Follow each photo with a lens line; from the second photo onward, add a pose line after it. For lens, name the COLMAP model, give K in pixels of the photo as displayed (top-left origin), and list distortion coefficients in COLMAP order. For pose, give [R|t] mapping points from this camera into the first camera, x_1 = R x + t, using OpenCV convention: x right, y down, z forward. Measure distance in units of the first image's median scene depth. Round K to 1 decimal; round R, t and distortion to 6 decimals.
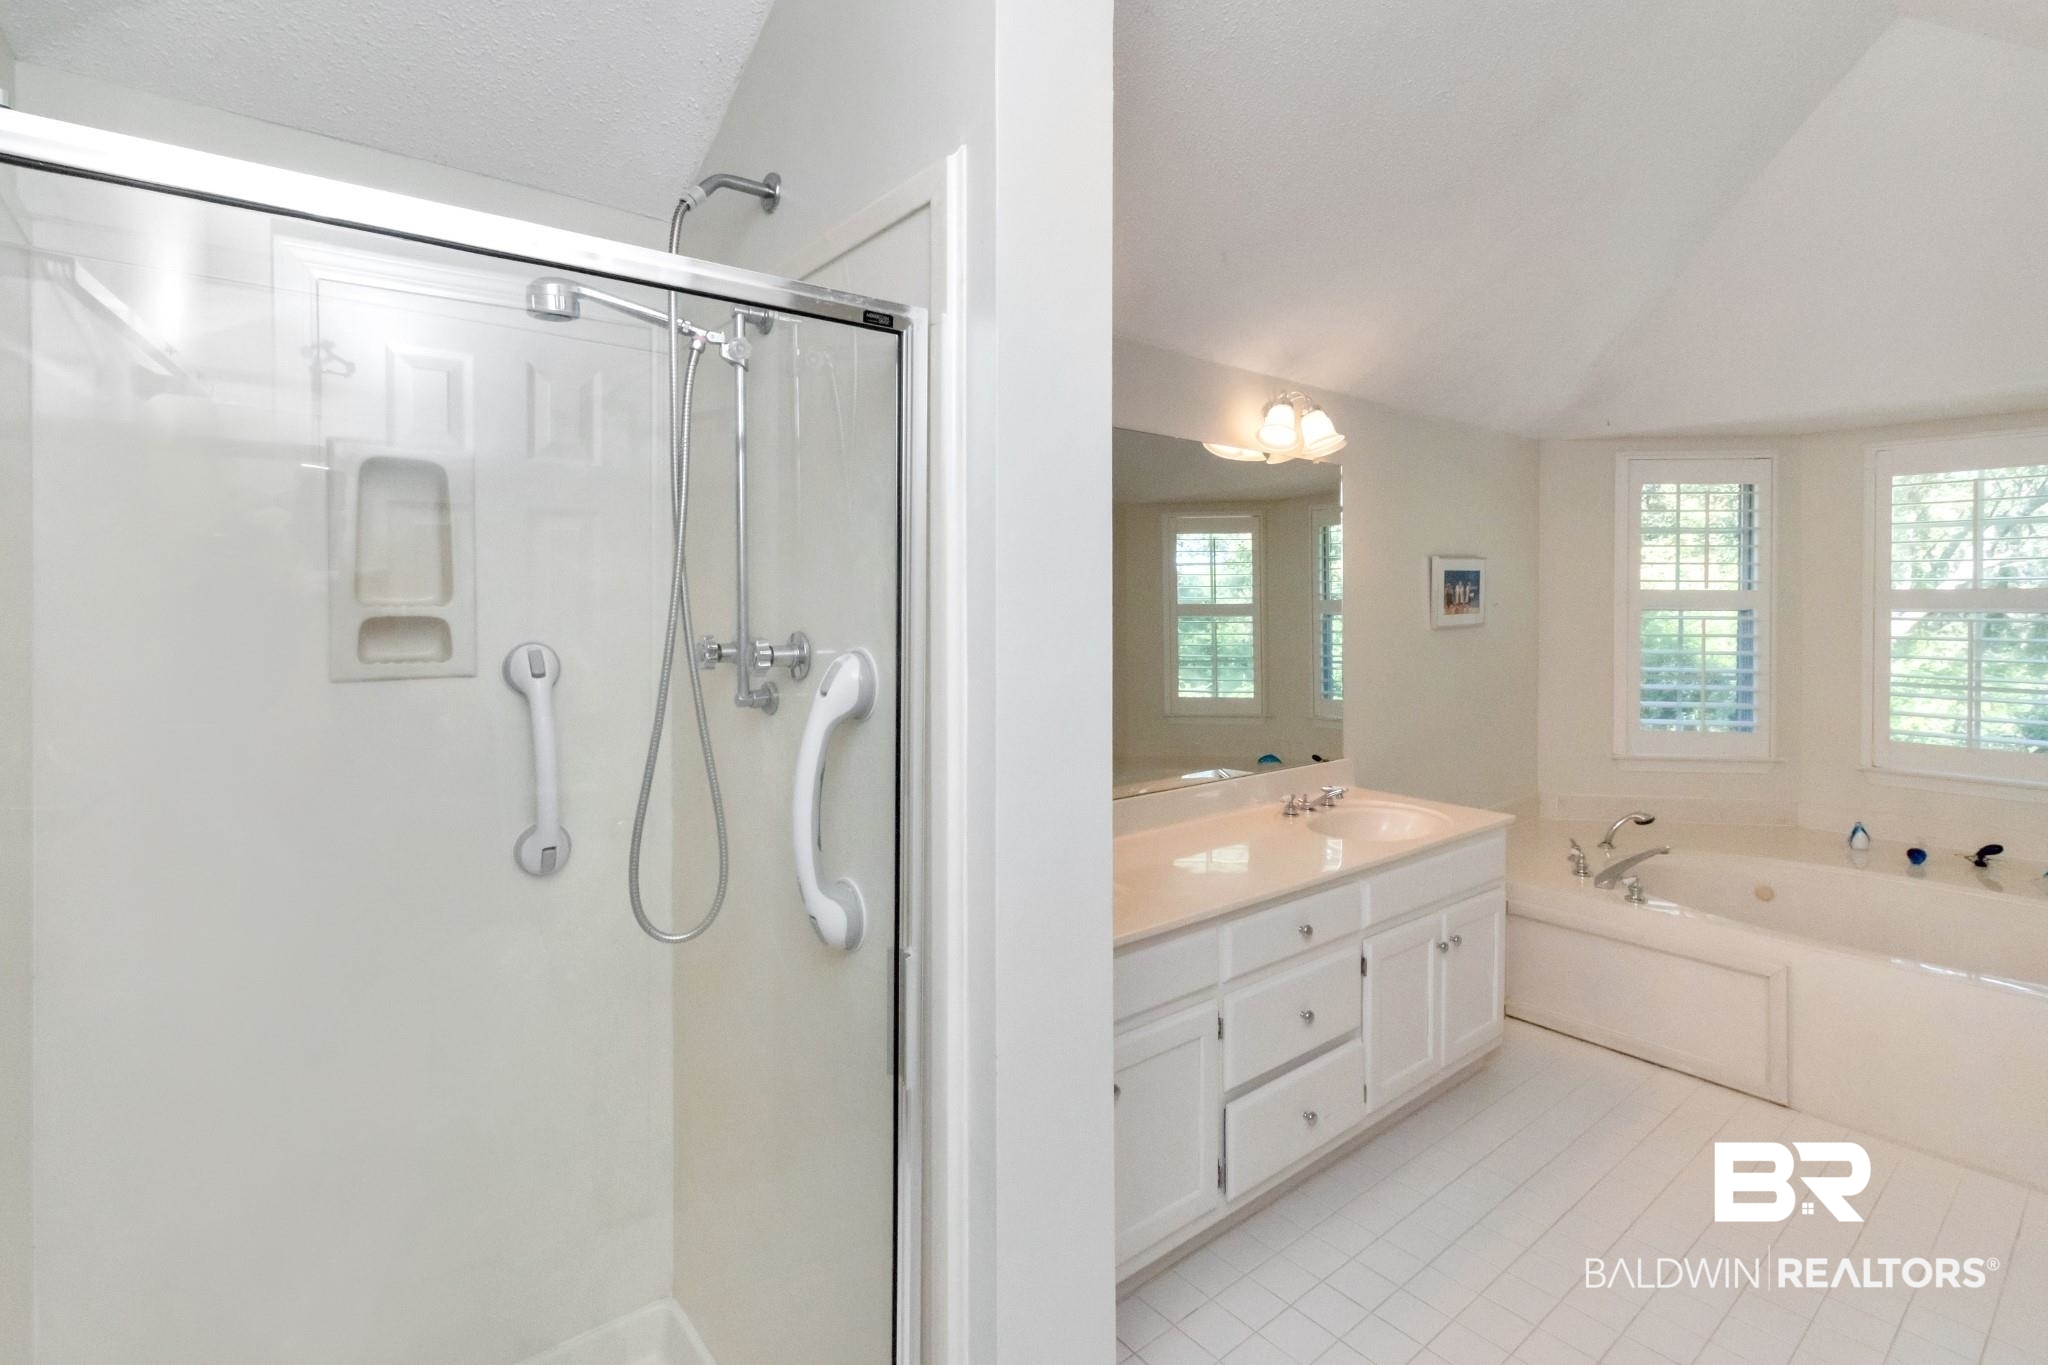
lens RADIAL K [[957.7, 0, 1015.2], [0, 957.7, 625.2], [0, 0, 1]] dist [0.006469, -0.002156]
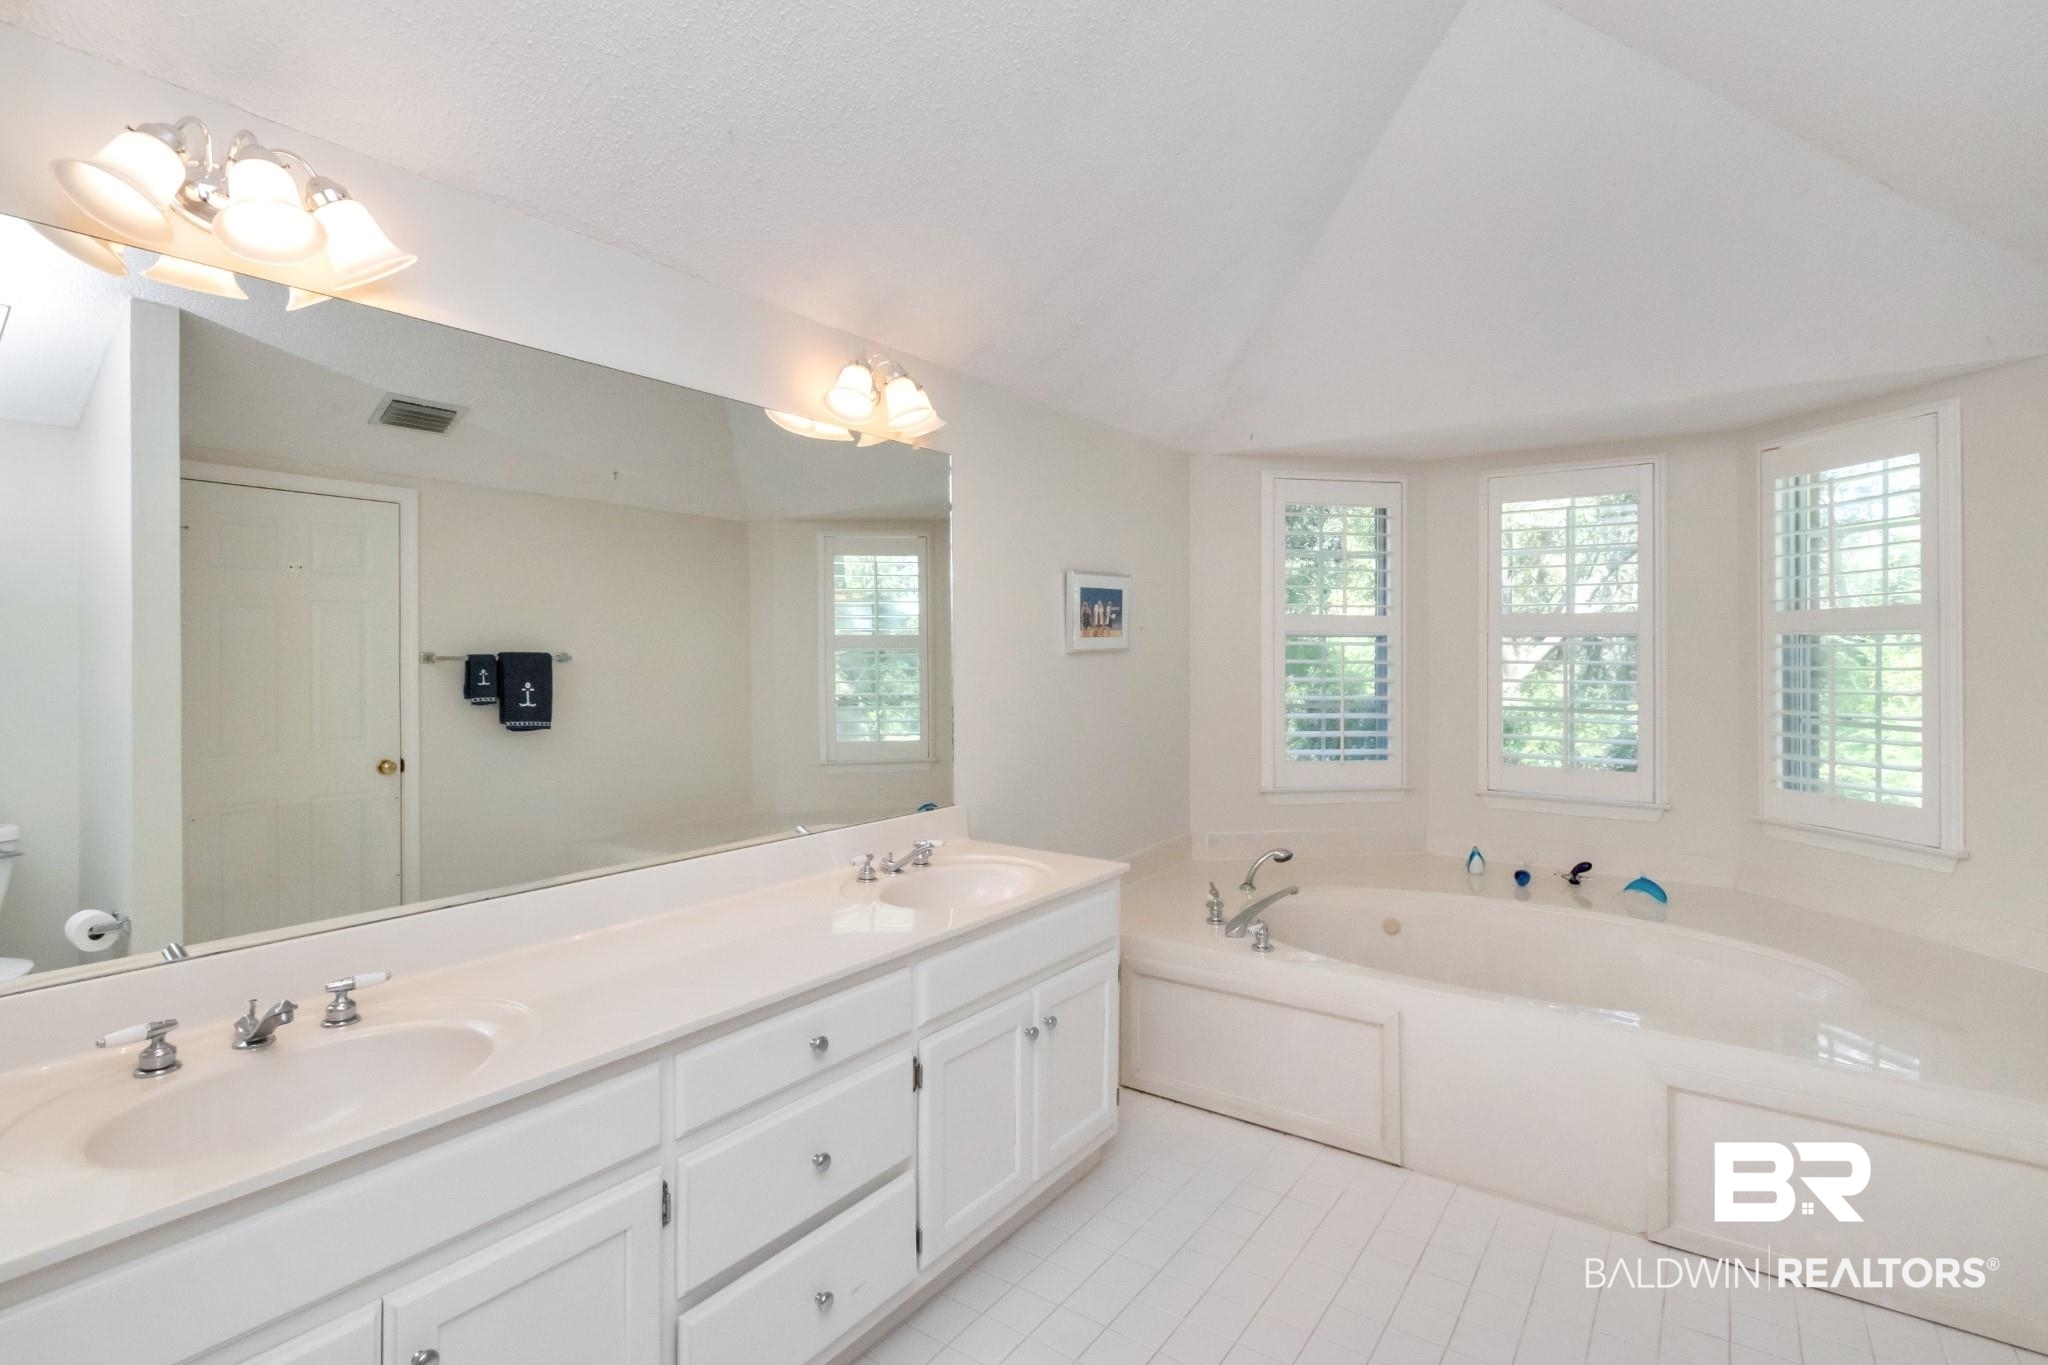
lens RADIAL K [[991.9, 0, 1023.5], [0, 991.9, 667.4], [0, 0, 1]] dist [0.008017, -0.002967]
pose [[0.962935, -0.004994, 0.269686, 0.170595], [0.006270, 0.999973, -0.003869, 0.022987], [-0.269659, 0.005417, 0.962941, 0.152374]]
